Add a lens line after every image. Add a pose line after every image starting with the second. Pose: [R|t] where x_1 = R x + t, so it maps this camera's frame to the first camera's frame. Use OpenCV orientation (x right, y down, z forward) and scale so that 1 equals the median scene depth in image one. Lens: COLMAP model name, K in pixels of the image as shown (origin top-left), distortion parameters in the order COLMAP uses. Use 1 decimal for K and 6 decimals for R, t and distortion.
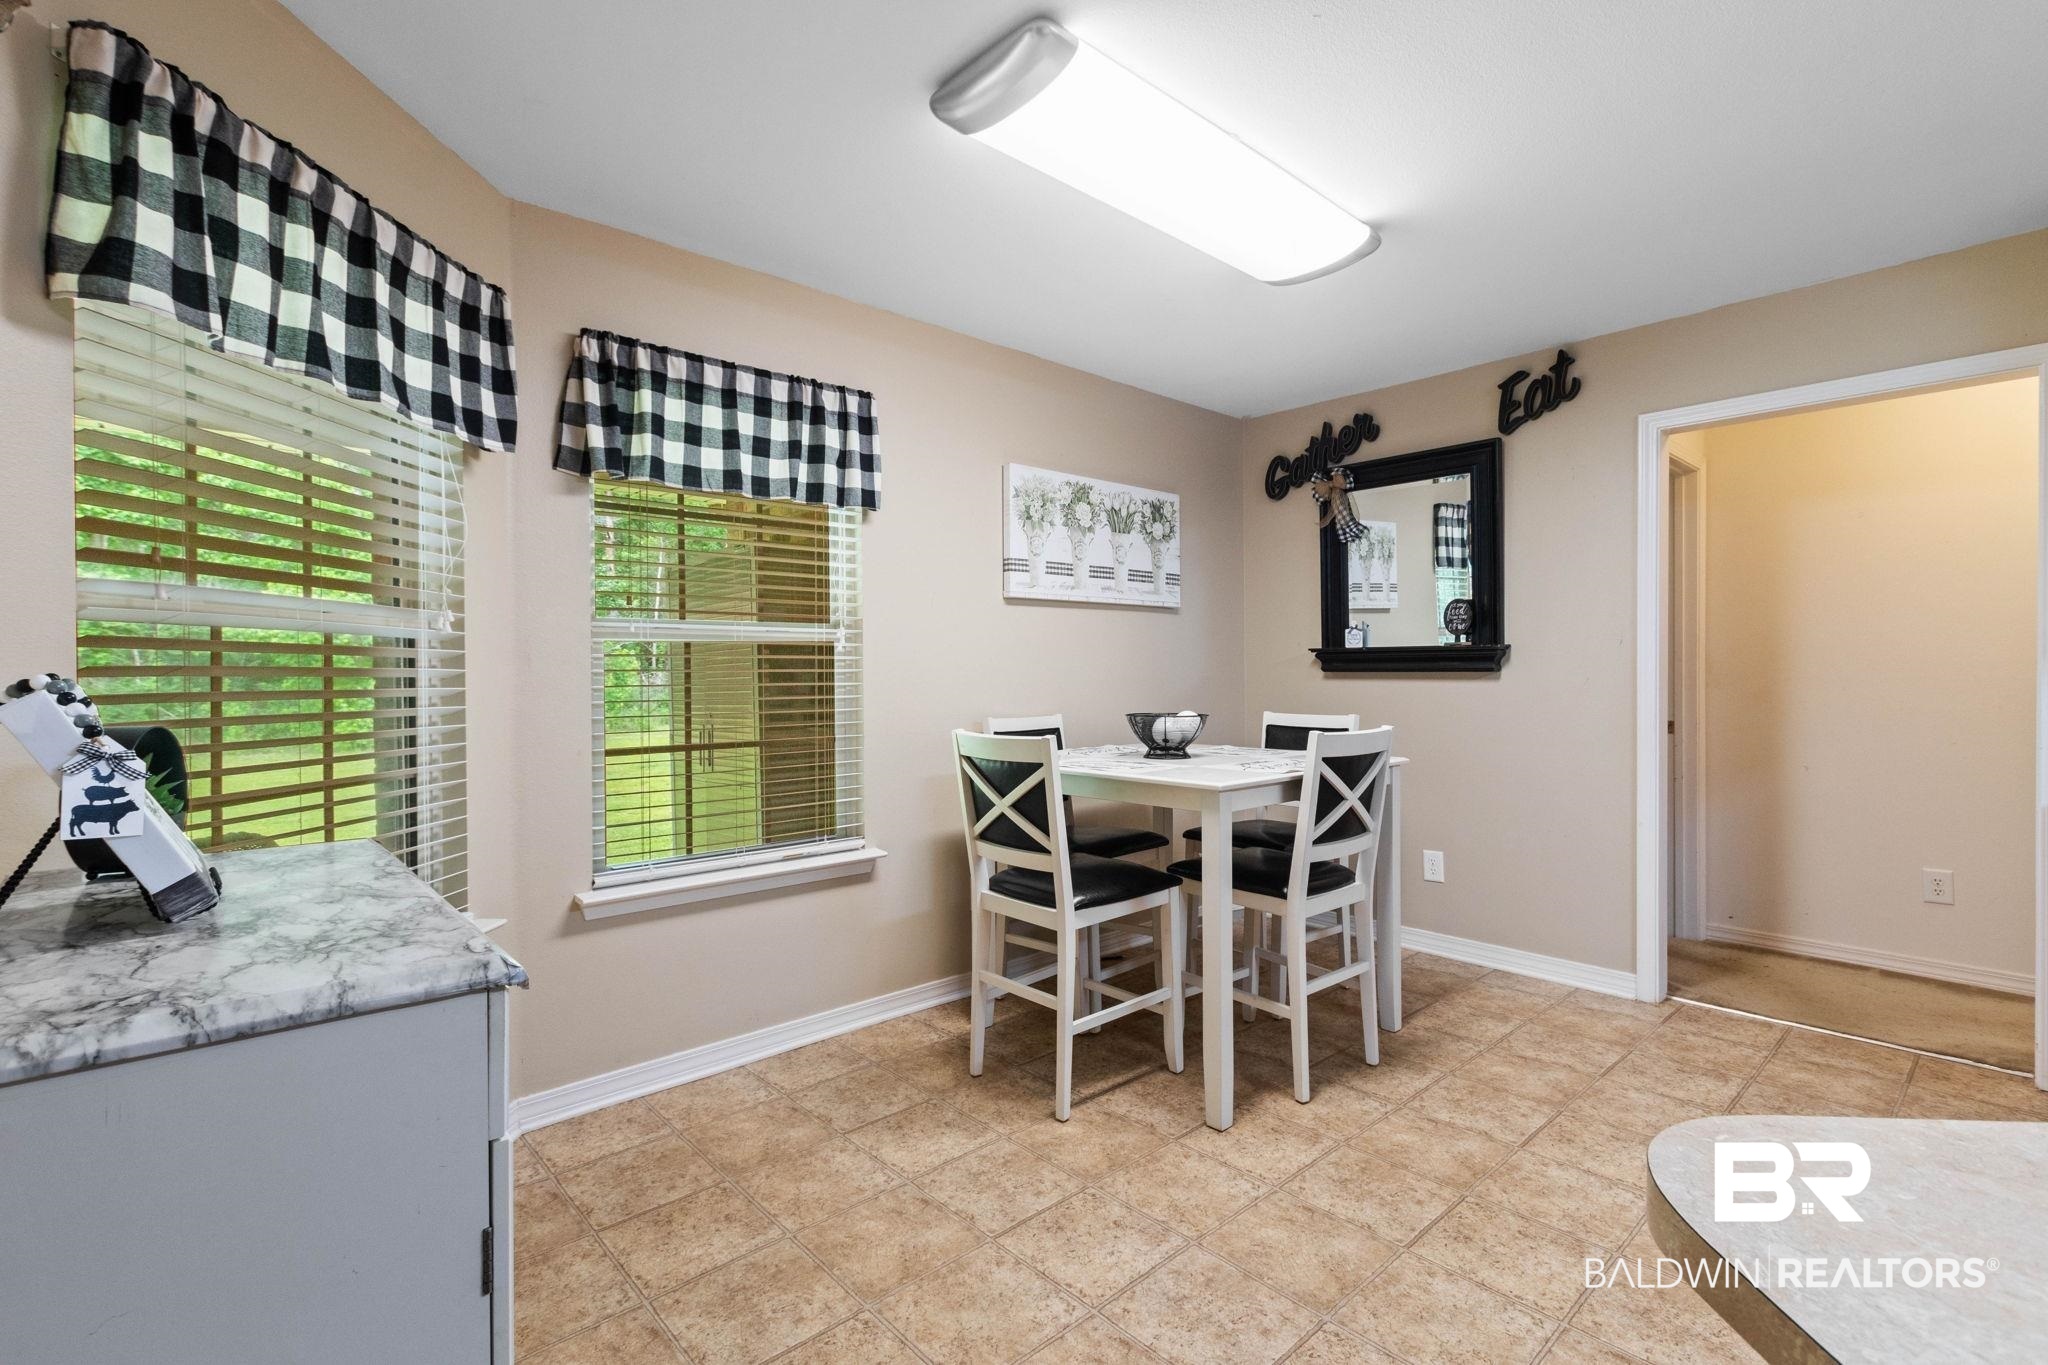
lens RADIAL K [[943.1, 0, 1029.3], [0, 943.1, 679.2], [0, 0, 1]] dist [0.005499, -0.001013]
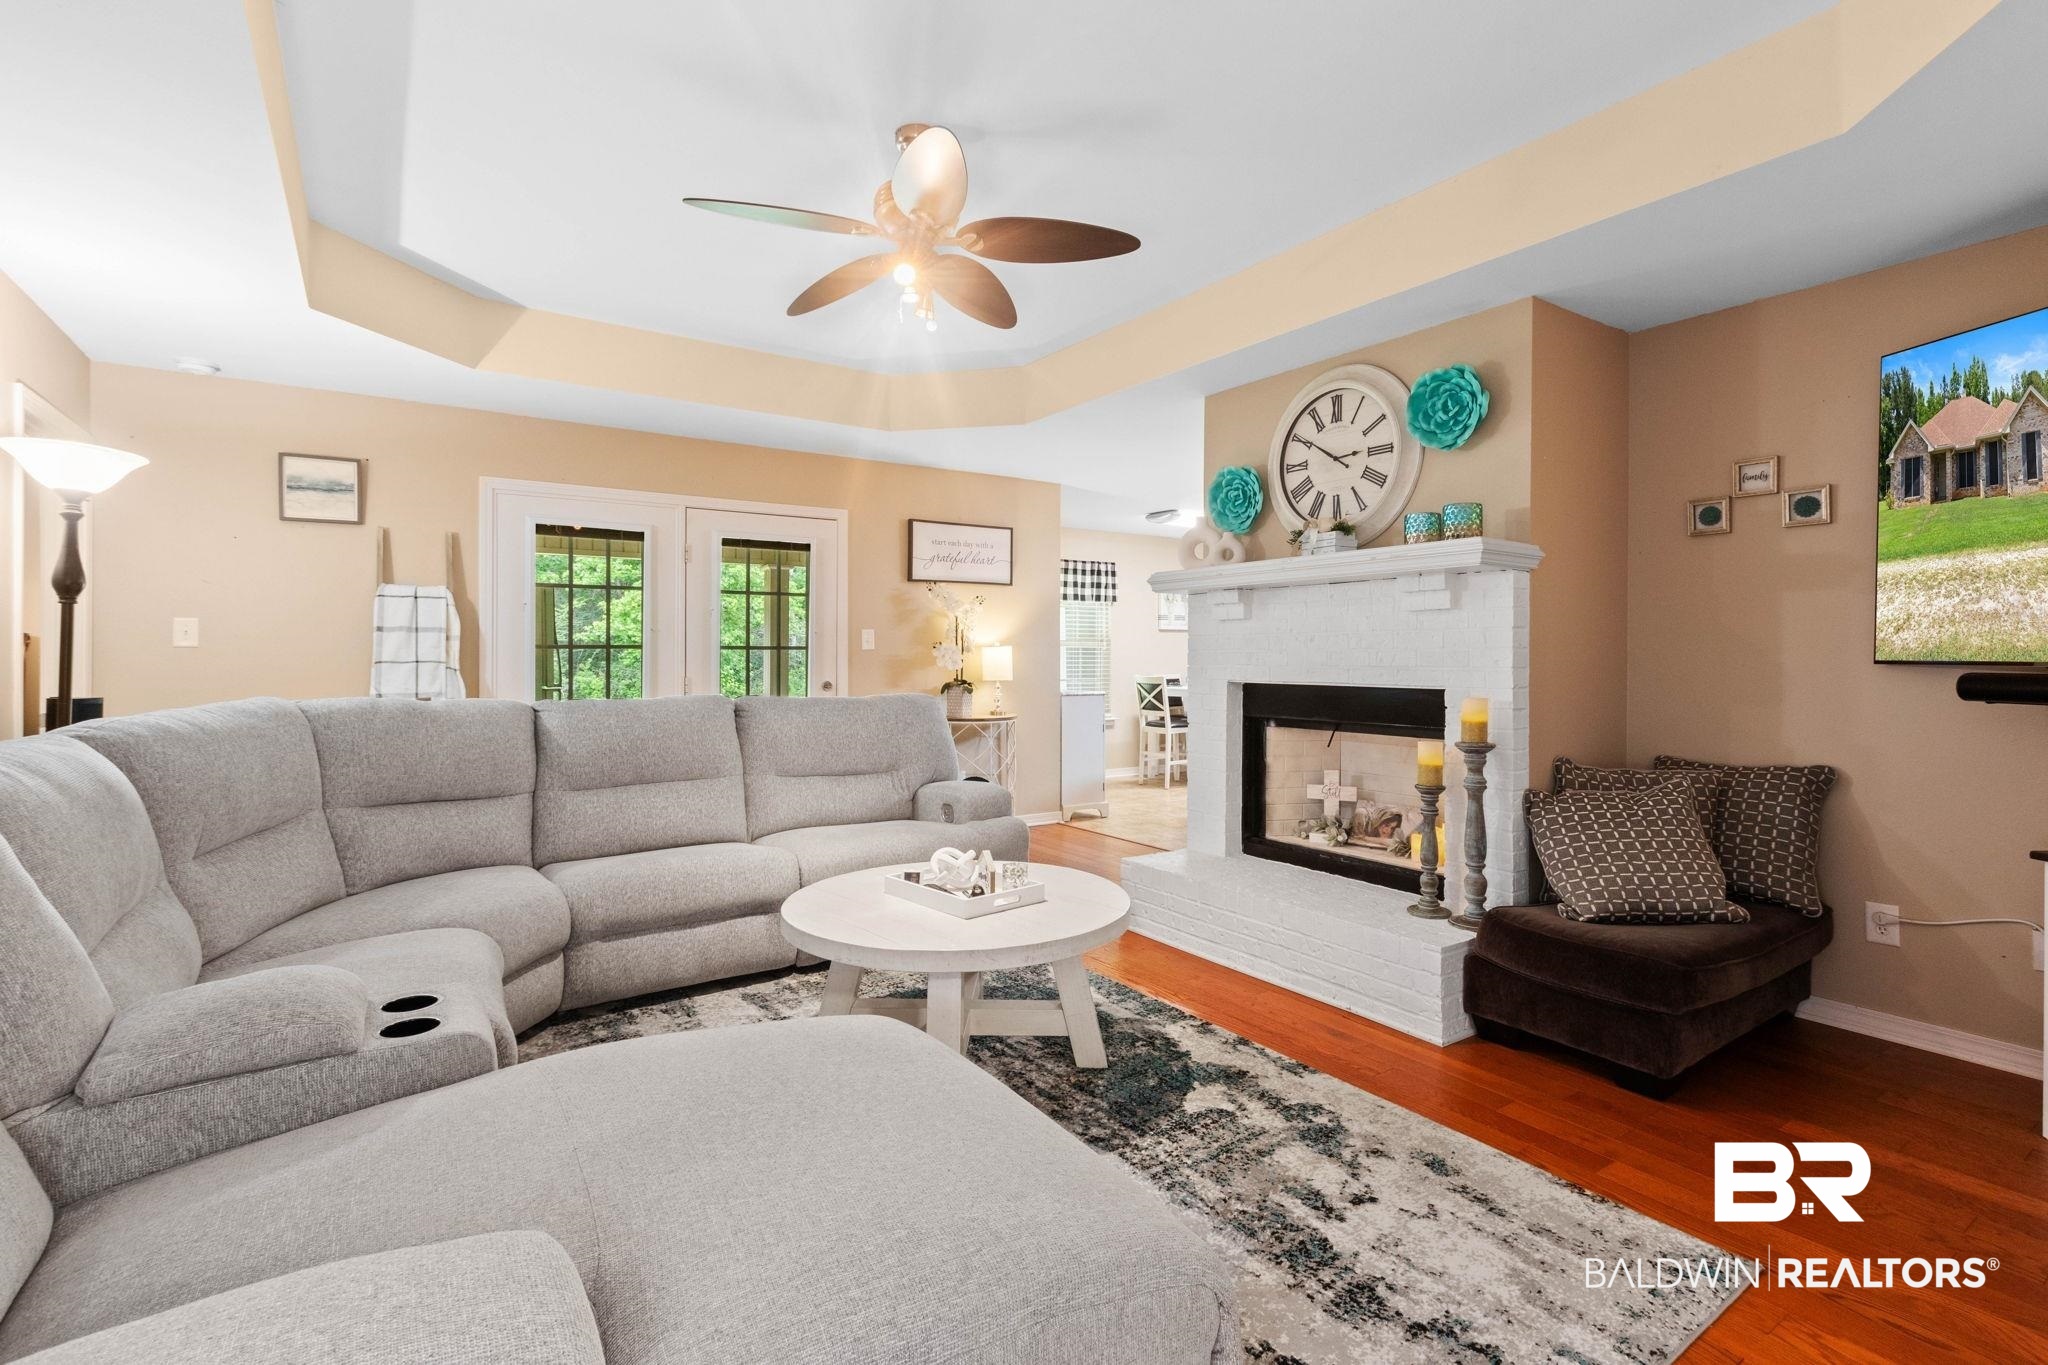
lens RADIAL K [[943.1, 0, 1030.5], [0, 943.1, 660.7], [0, 0, 1]] dist [0.005499, -0.001013]
pose [[0.991300, 0.007858, -0.131390, -0.038675], [-0.008076, 0.999967, -0.001126, 0.011147], [0.131376, 0.002177, 0.991330, -2.016315]]
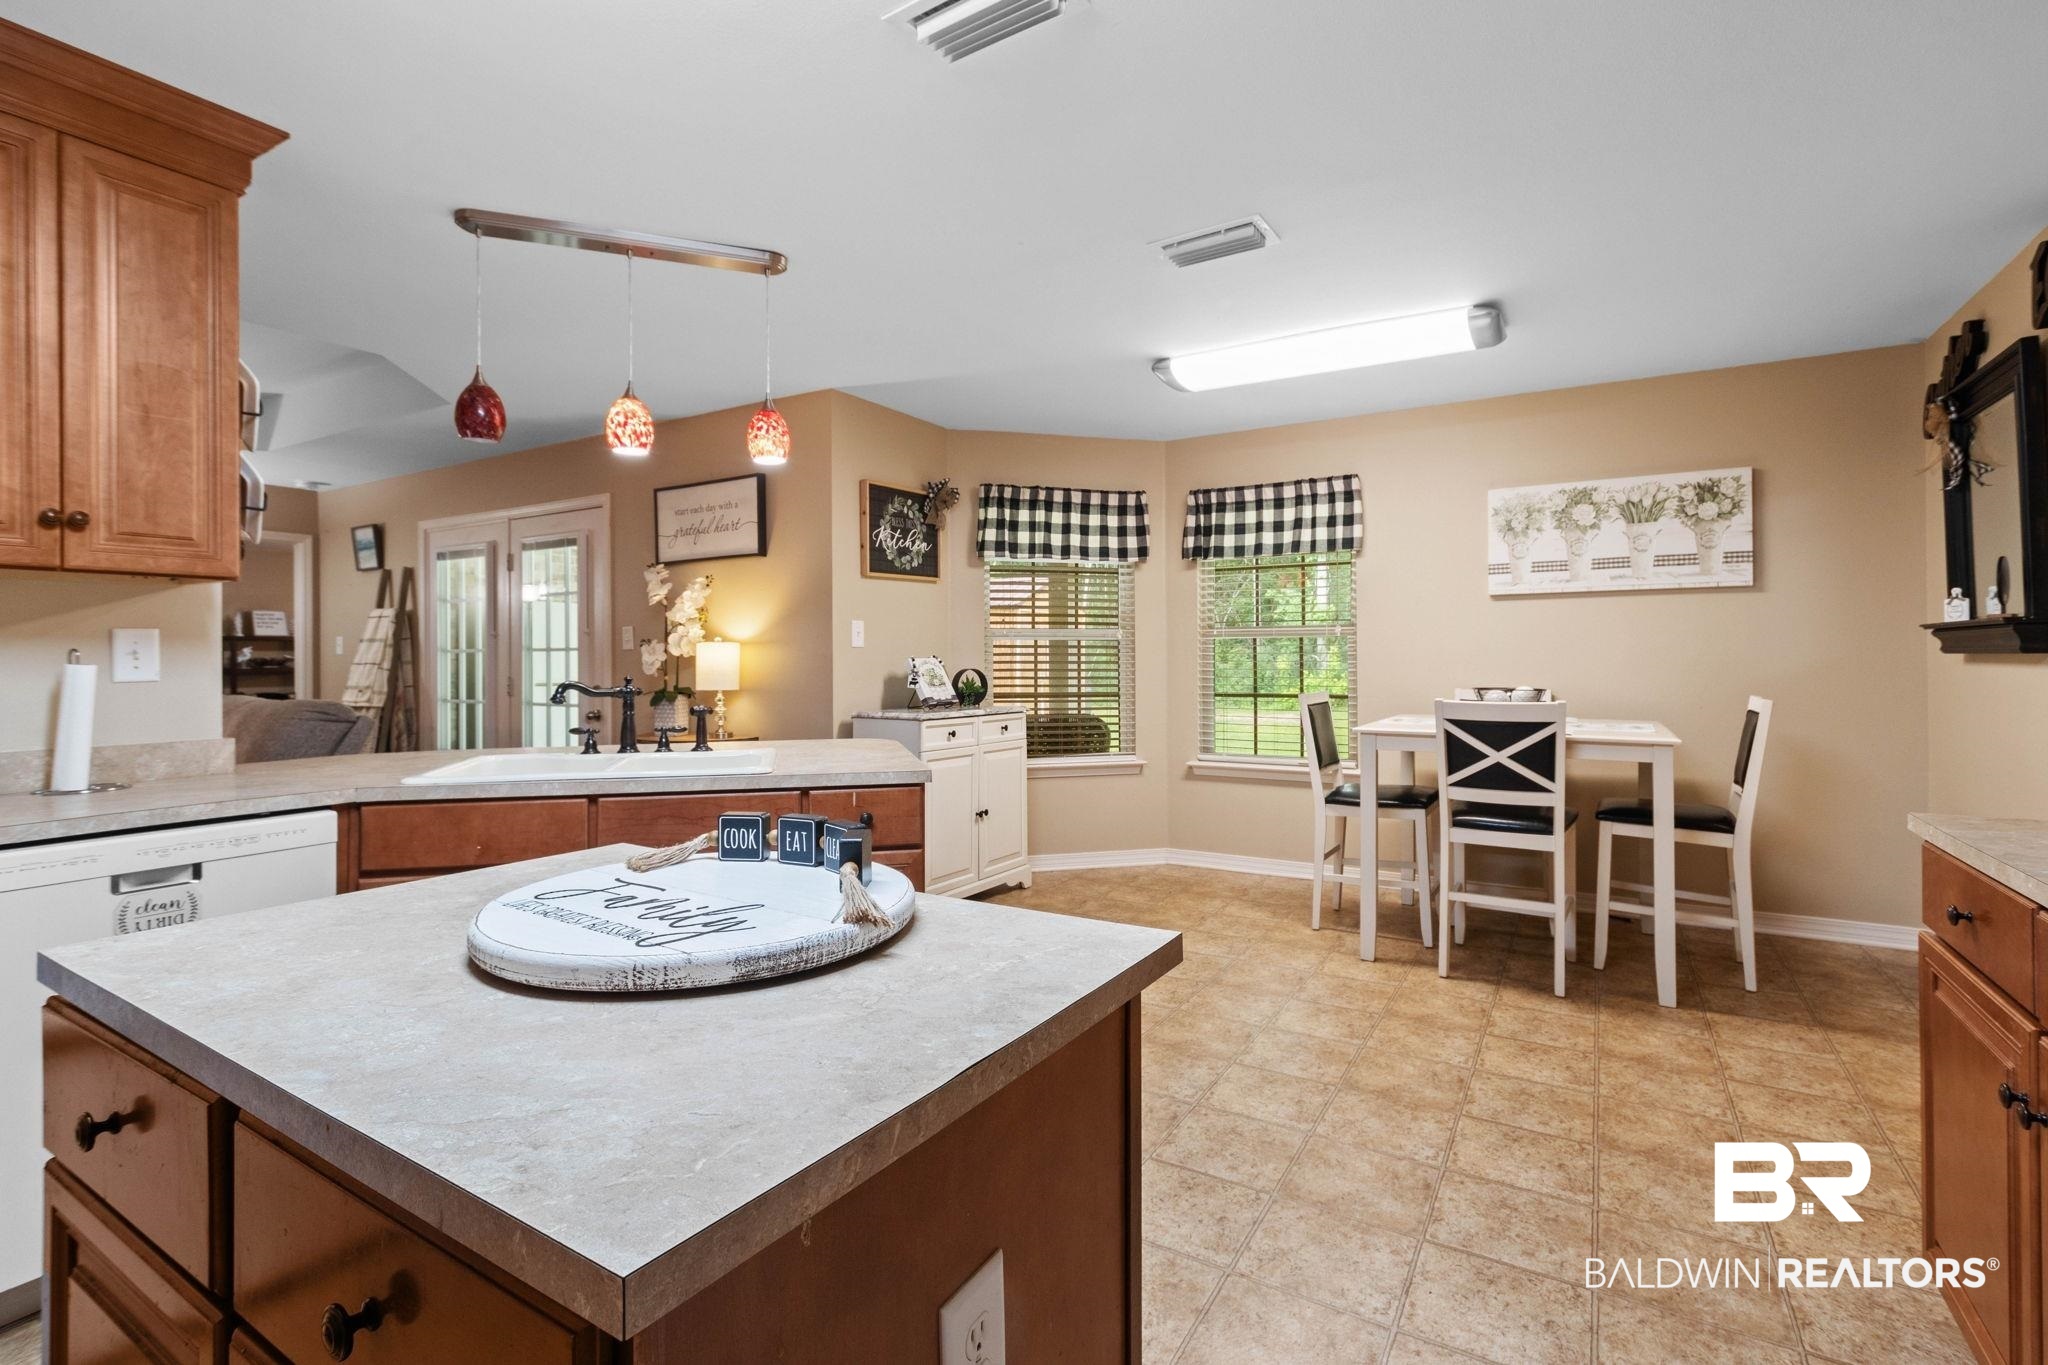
lens RADIAL K [[943.1, 0, 1034.1], [0, 943.1, 657.4], [0, 0, 1]] dist [0.005499, -0.001013]
pose [[0.288989, 0.004526, -0.957322, 1.188671], [-0.004183, 0.999985, 0.003465, -0.004969], [0.957323, 0.003004, 0.289004, 0.049247]]
